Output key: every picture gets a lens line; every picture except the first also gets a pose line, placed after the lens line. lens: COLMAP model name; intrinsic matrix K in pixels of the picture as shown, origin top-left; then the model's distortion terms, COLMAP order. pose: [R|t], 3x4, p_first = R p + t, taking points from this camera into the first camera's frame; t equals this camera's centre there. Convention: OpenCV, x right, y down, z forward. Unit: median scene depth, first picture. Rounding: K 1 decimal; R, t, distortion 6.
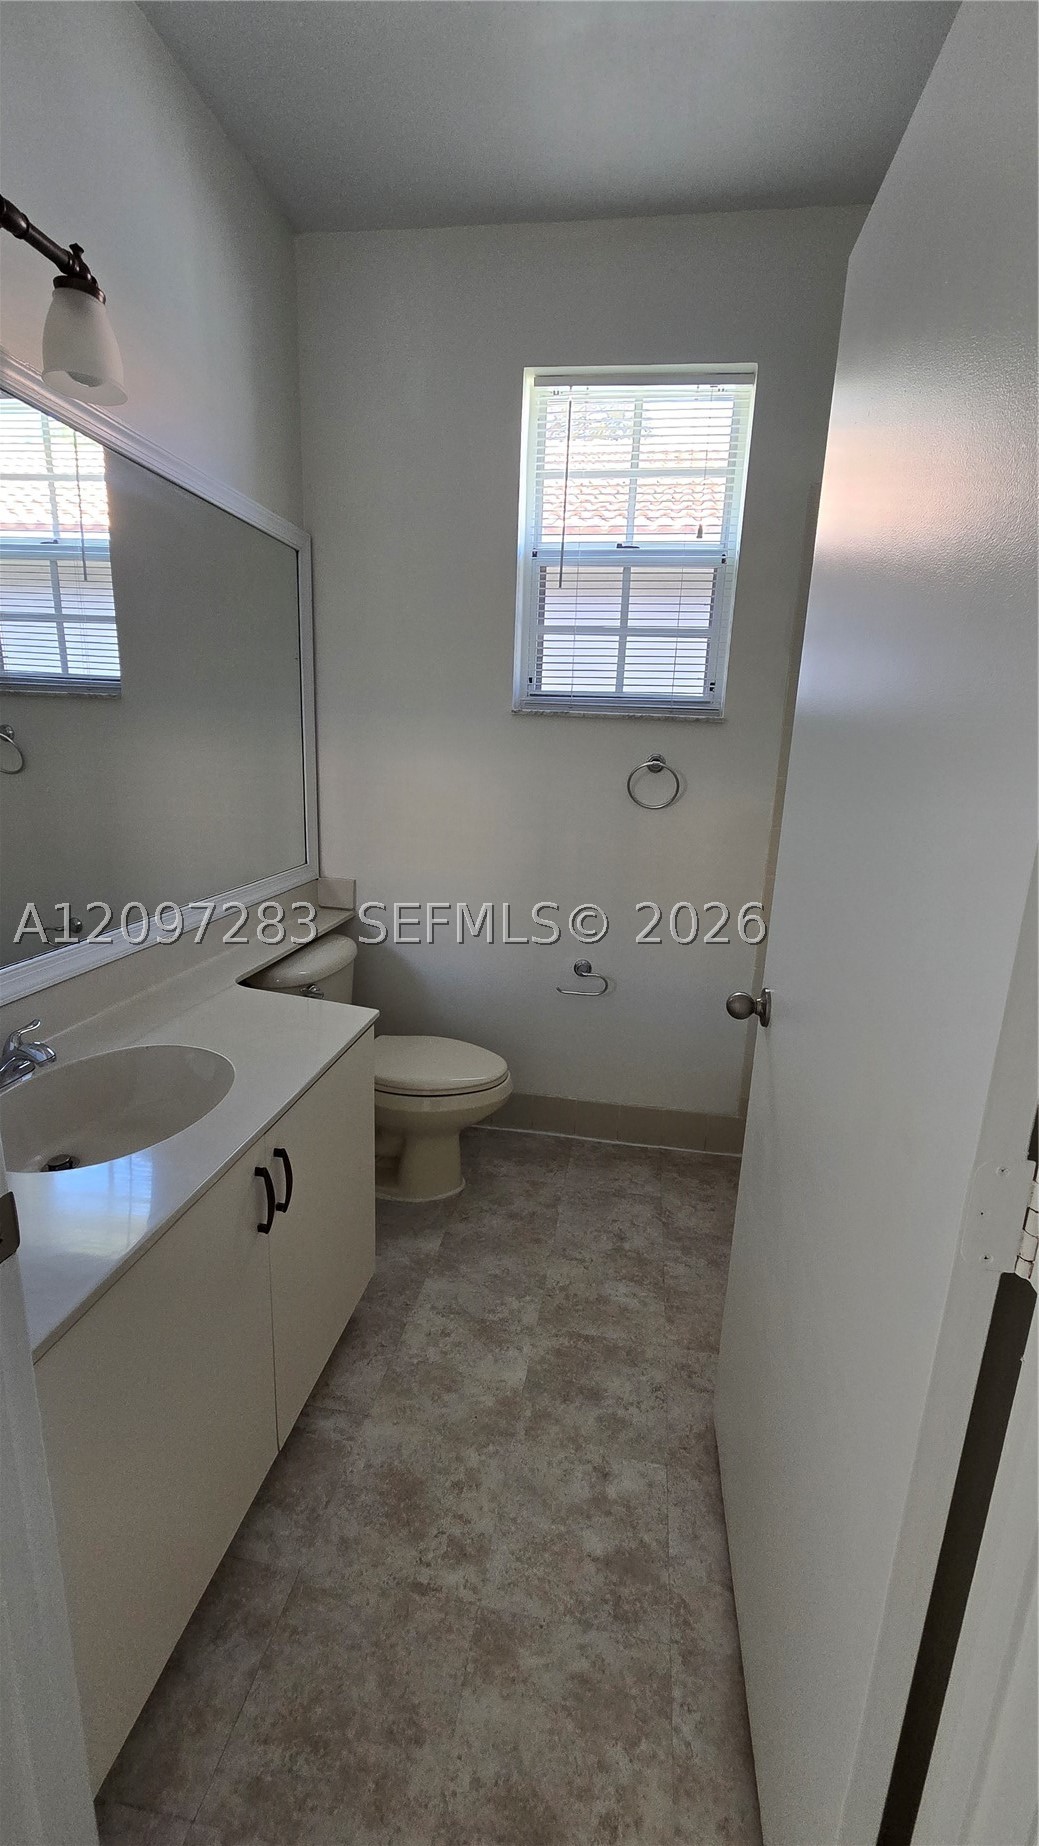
lens RADIAL K [[758.0, 0, 519.5], [0, 758.0, 923.0], [0, 0, 1]] dist [0.001217, 0.000540]
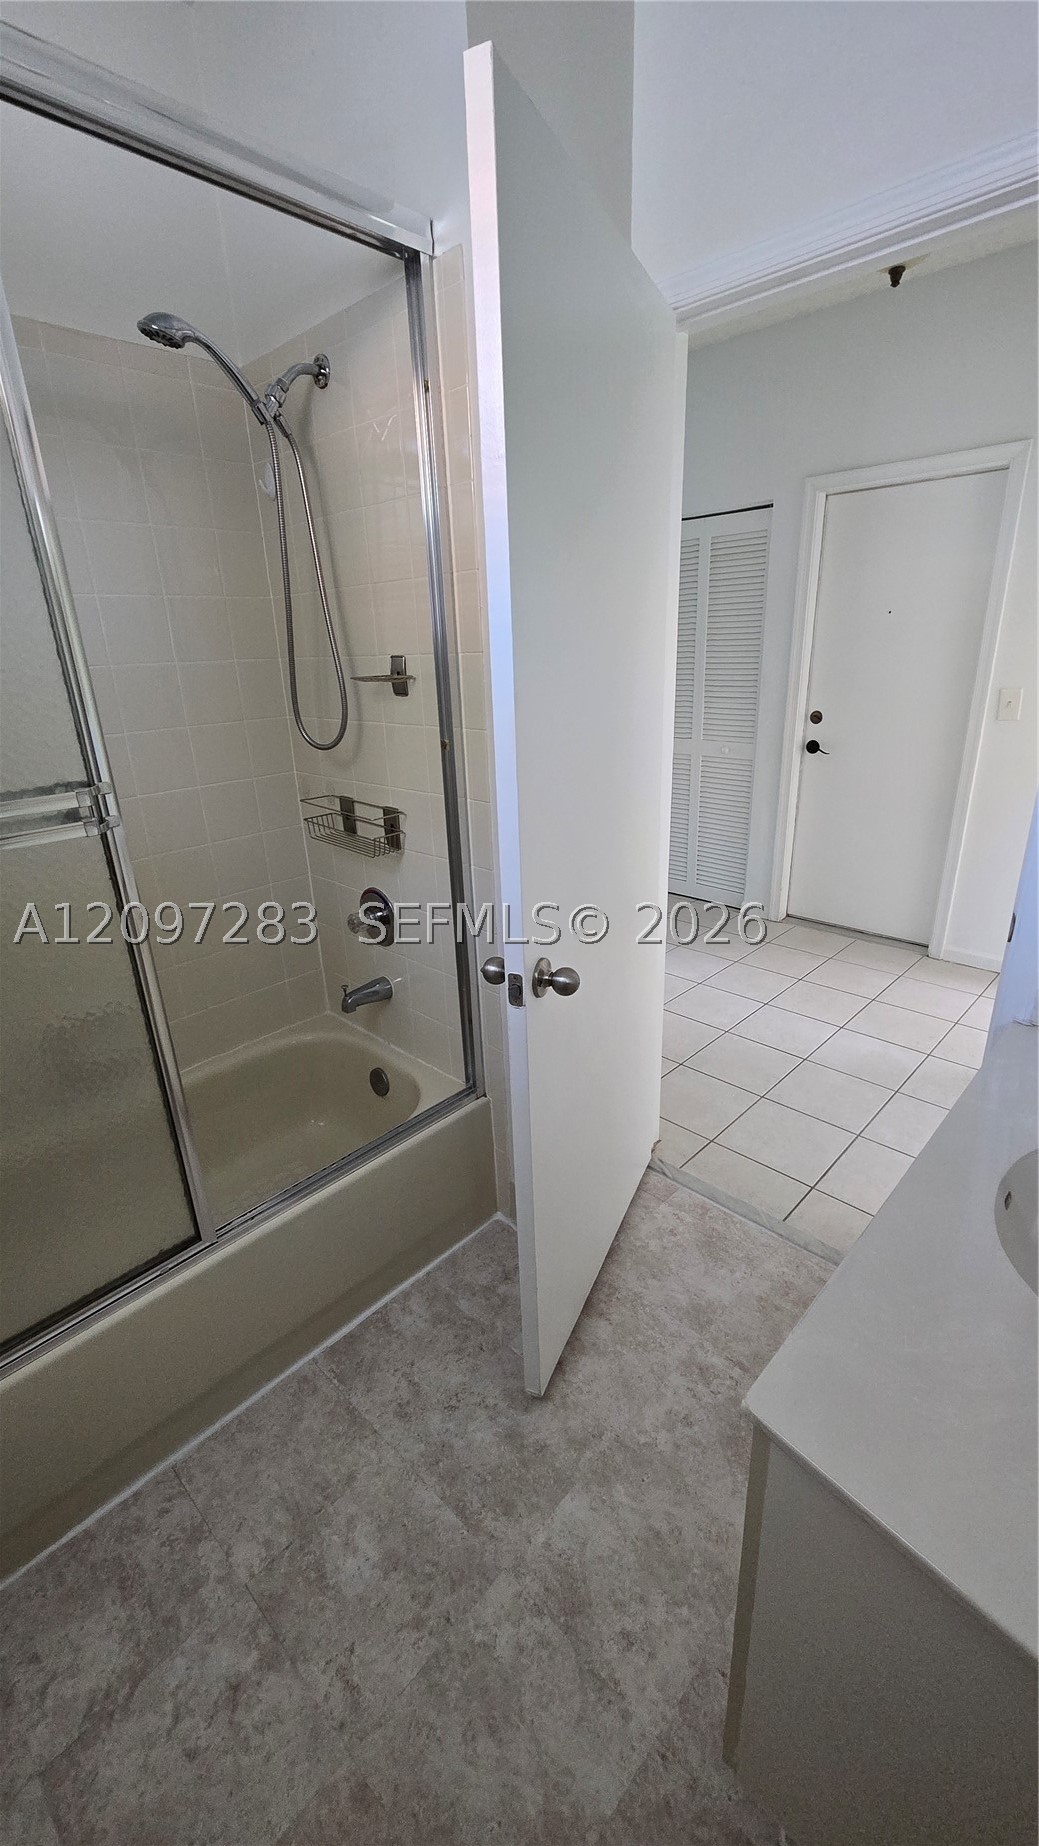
lens RADIAL K [[758.0, 0, 519.5], [0, 758.0, 923.0], [0, 0, 1]] dist [0.001217, 0.000540]
pose [[-0.823608, -0.222157, 0.521838, -0.242860], [0.127554, 0.823966, 0.552096, -0.382369], [-0.552629, 0.521273, -0.650289, 1.232083]]
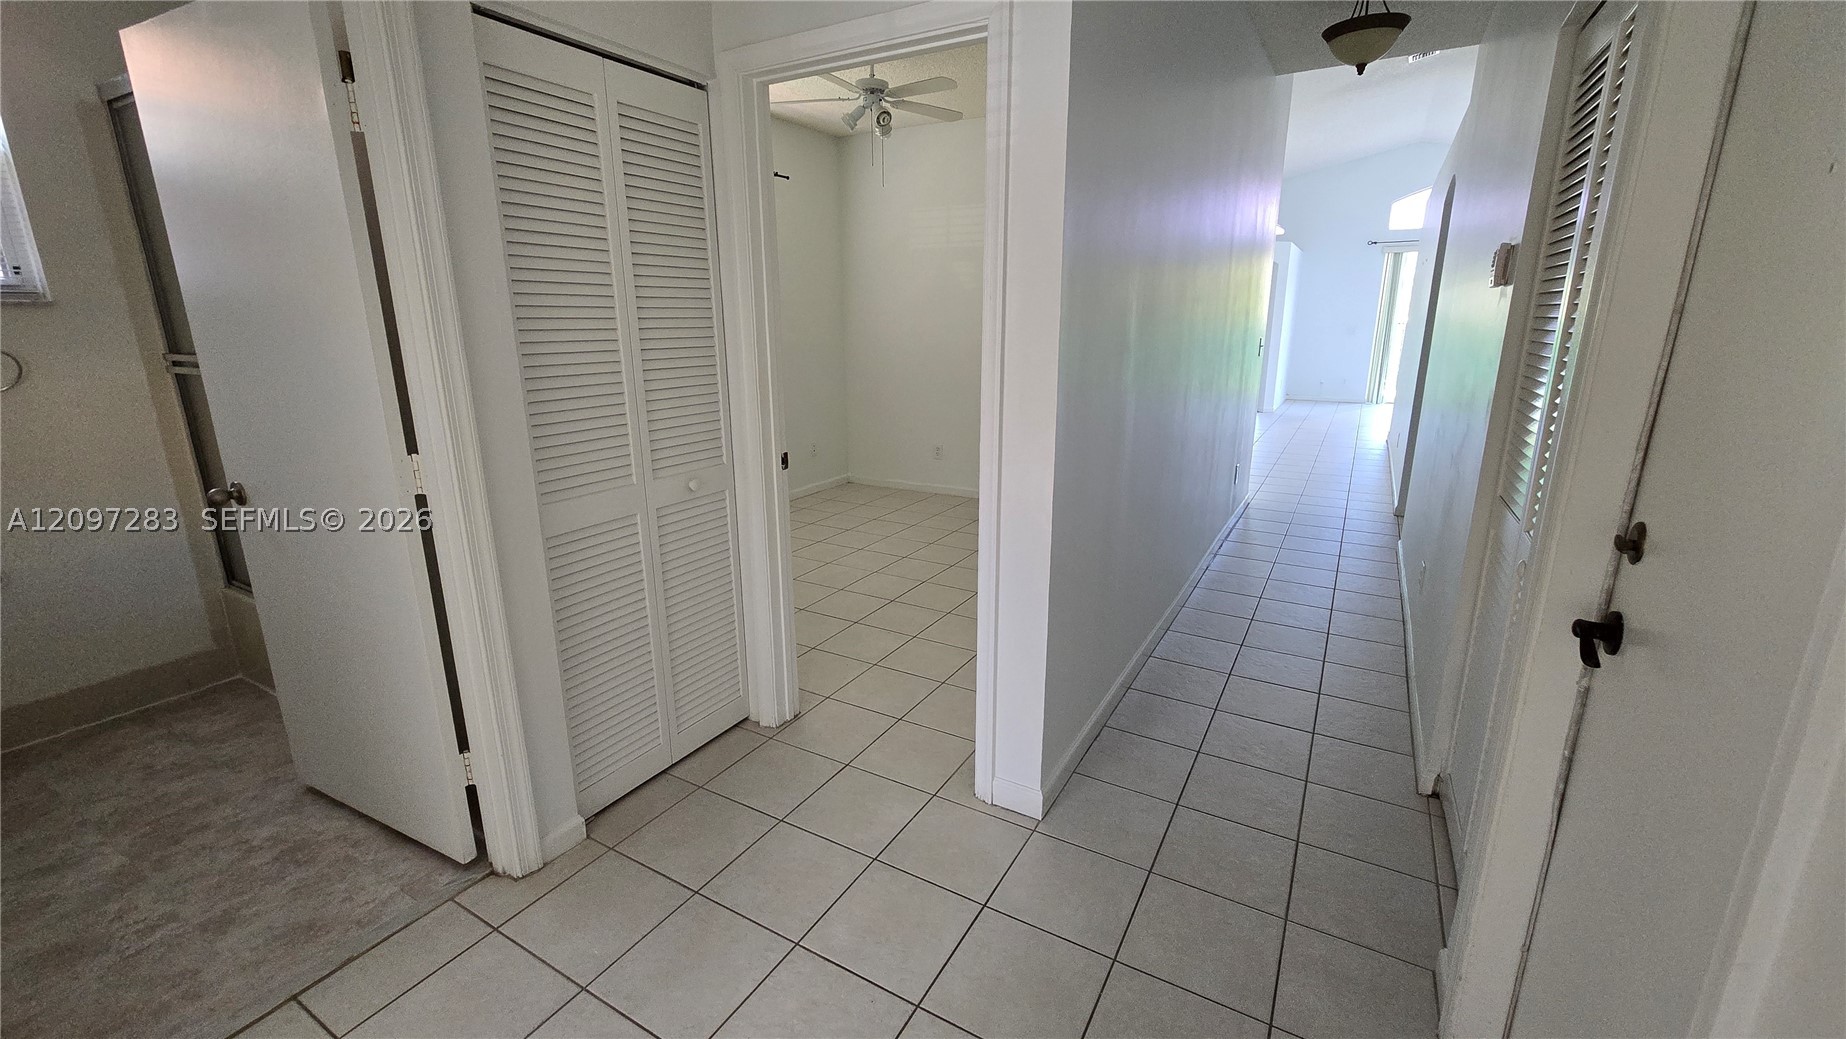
lens RADIAL K [[758.0, 0, 921.8], [0, 758.0, 510.5], [0, 0, 1]] dist [0.001217, 0.000540]
pose [[0.350009, -0.278244, 0.894469, -0.472469], [0.245555, 0.948729, 0.199036, 0.144233], [-0.903989, 0.149977, 0.400388, -0.705585]]
